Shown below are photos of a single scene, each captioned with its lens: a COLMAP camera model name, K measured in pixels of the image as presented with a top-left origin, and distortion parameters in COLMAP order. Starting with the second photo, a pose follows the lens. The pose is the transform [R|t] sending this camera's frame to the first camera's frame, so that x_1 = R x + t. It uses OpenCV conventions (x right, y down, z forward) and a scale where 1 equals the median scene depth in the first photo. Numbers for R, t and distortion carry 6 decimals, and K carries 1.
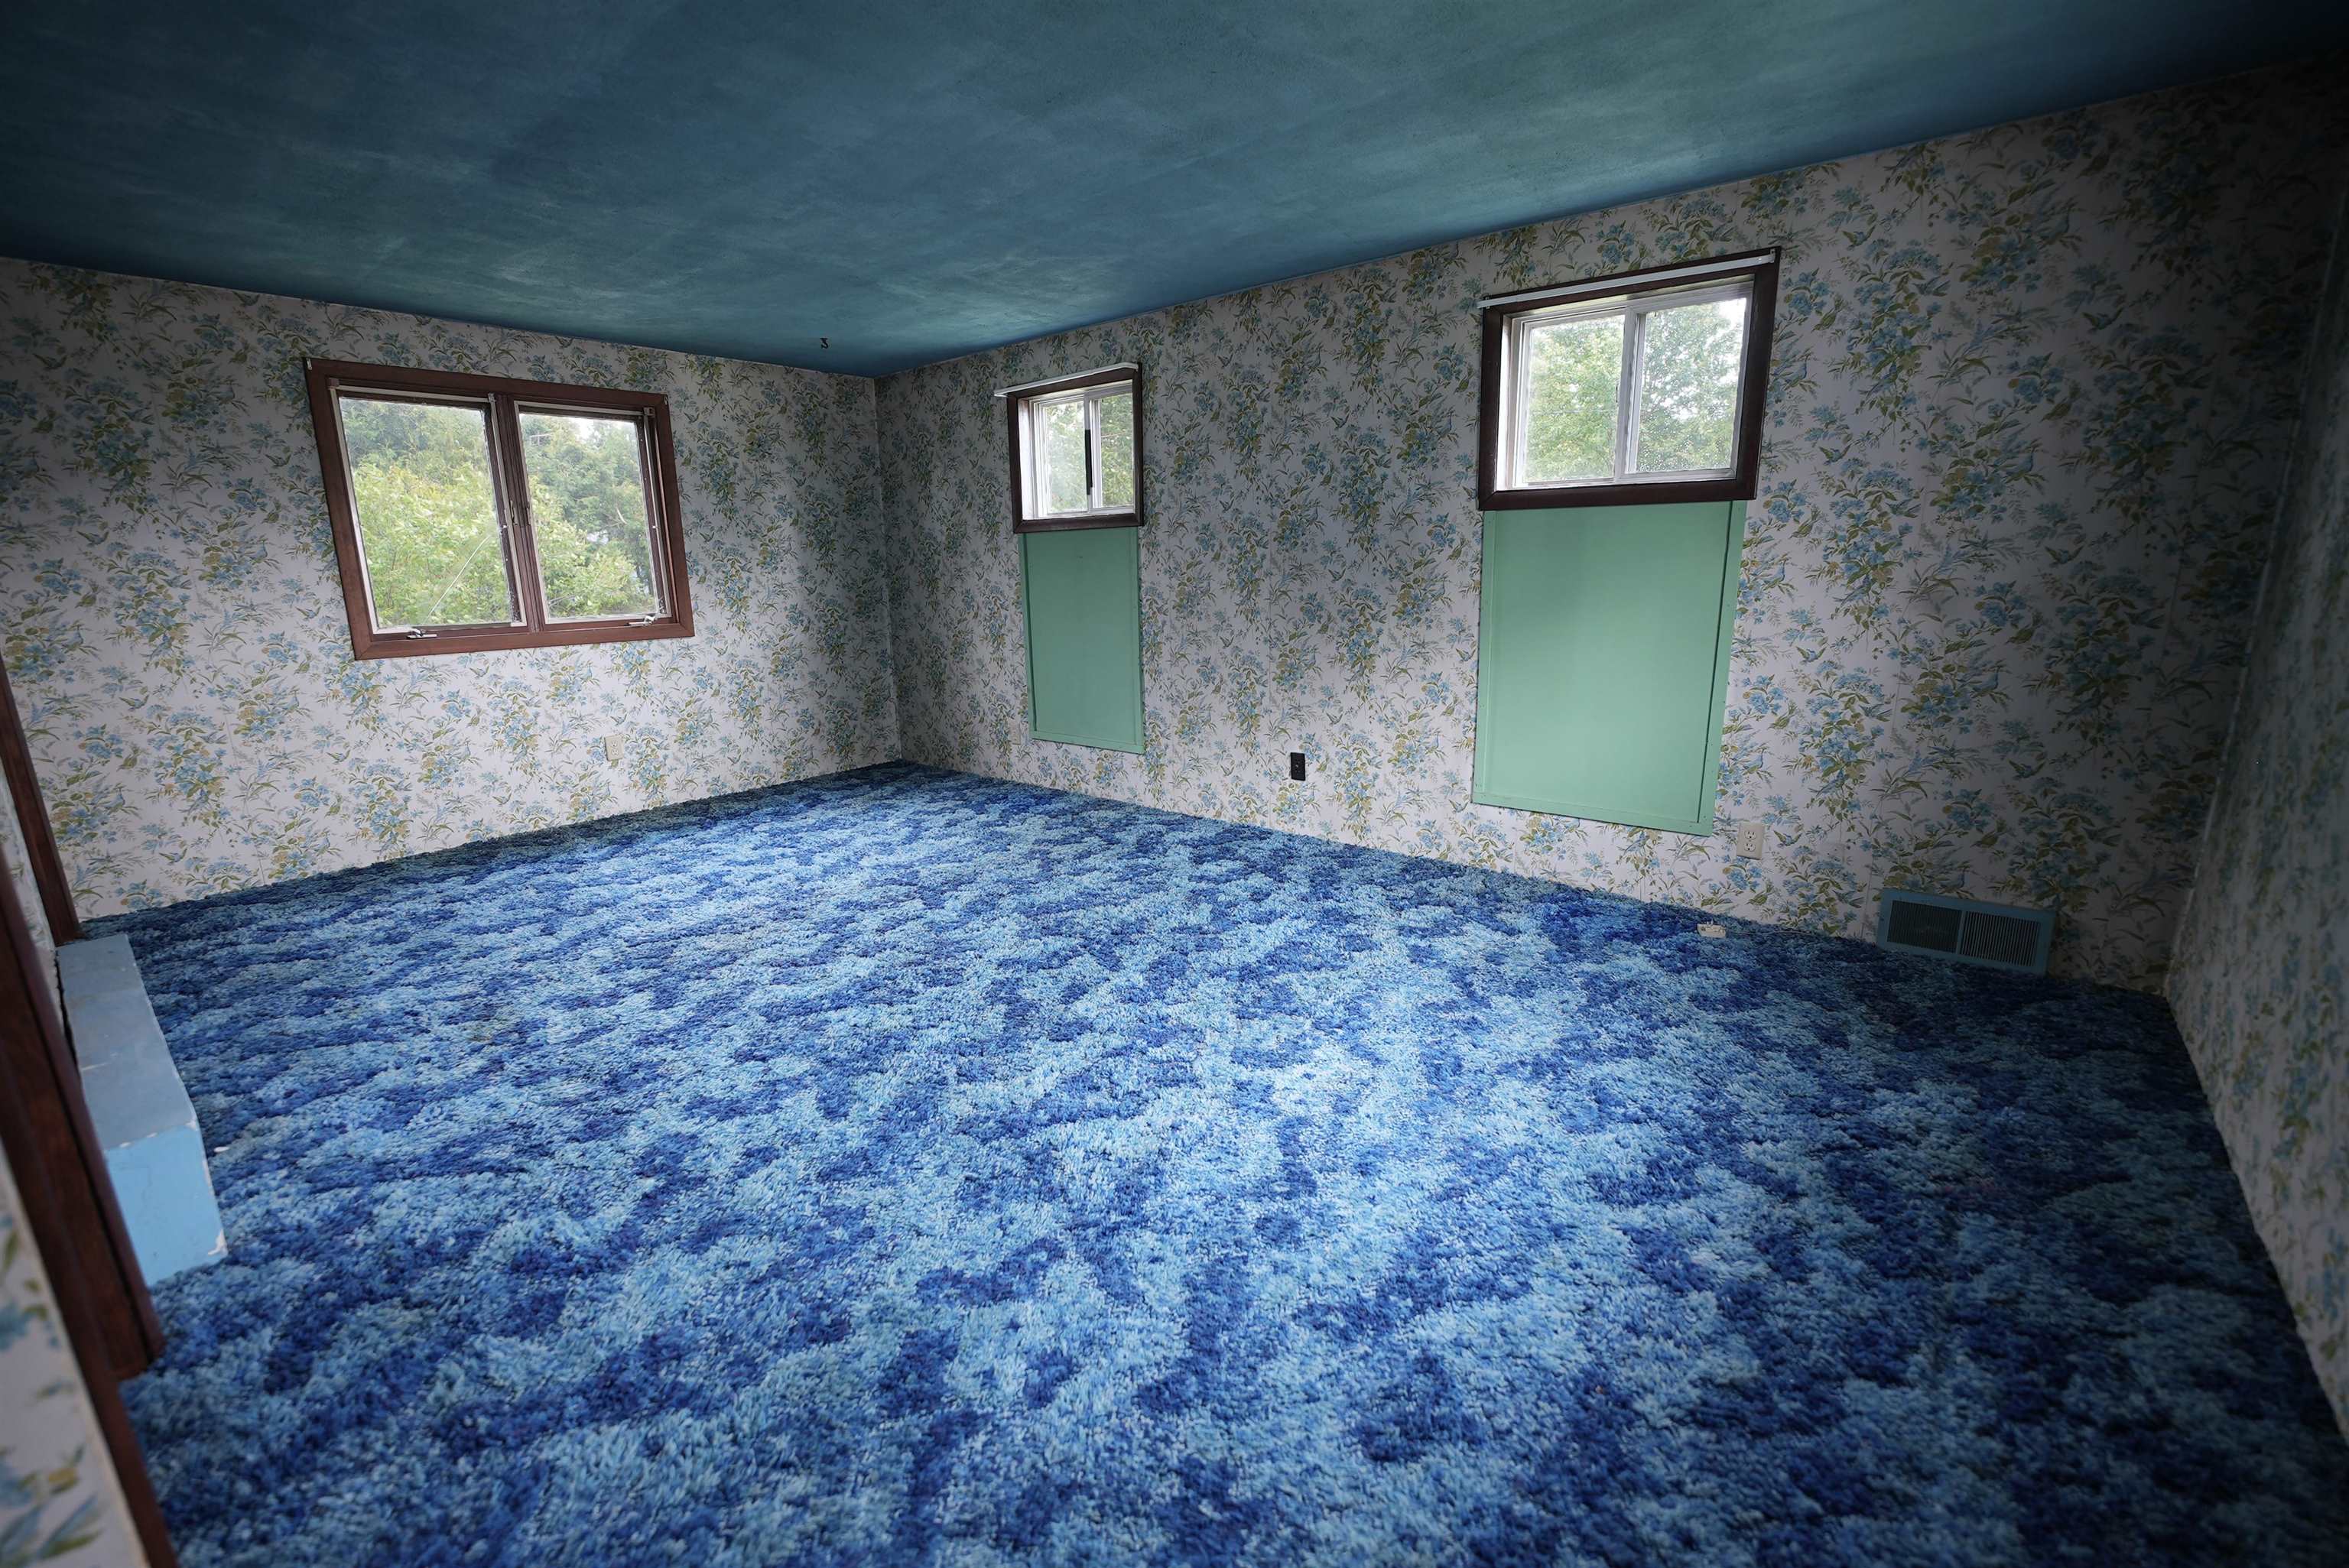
lens RADIAL K [[966.0, 0, 1170.9], [0, 966.0, 781.7], [0, 0, 1]] dist [-0.033079, 0.006507]
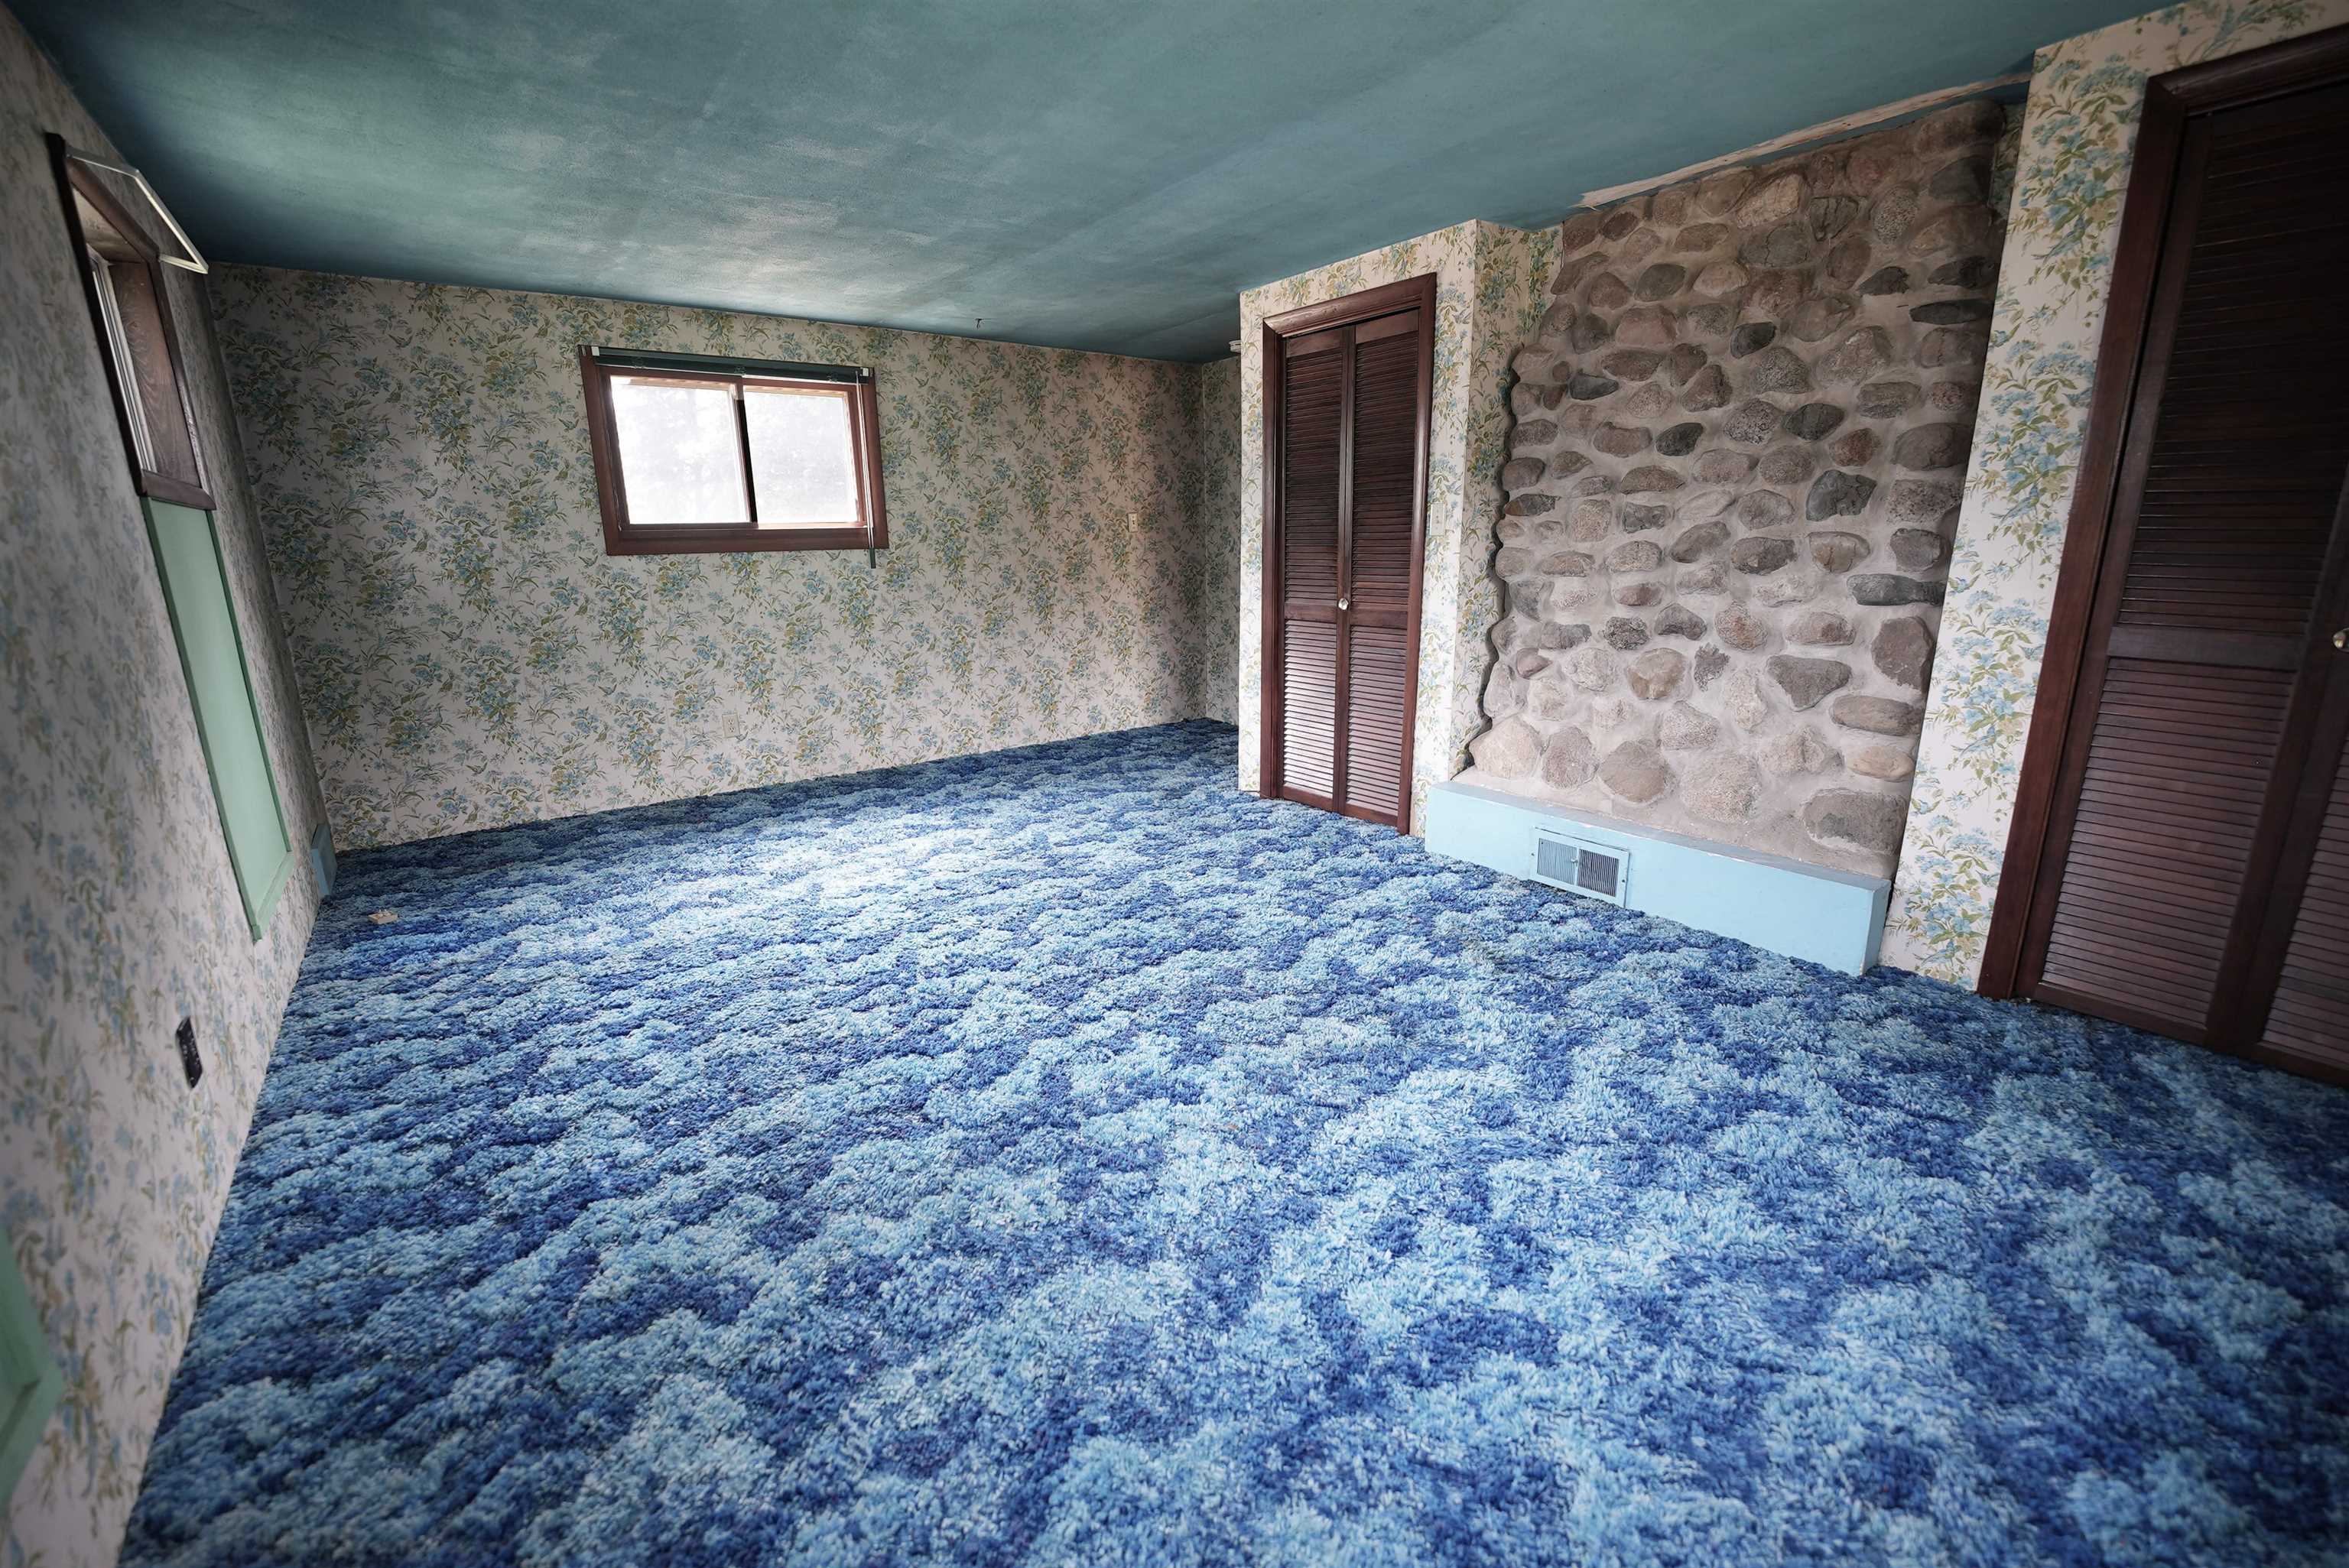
lens RADIAL K [[959.8, 0, 1190.7], [0, 959.8, 778.1], [0, 0, 1]] dist [-0.028162, -0.000168]
pose [[-0.975394, -0.023027, 0.219261, -0.638266], [0.078243, 0.893636, 0.441919, -0.443709], [-0.206116, 0.448201, -0.869846, 1.968399]]
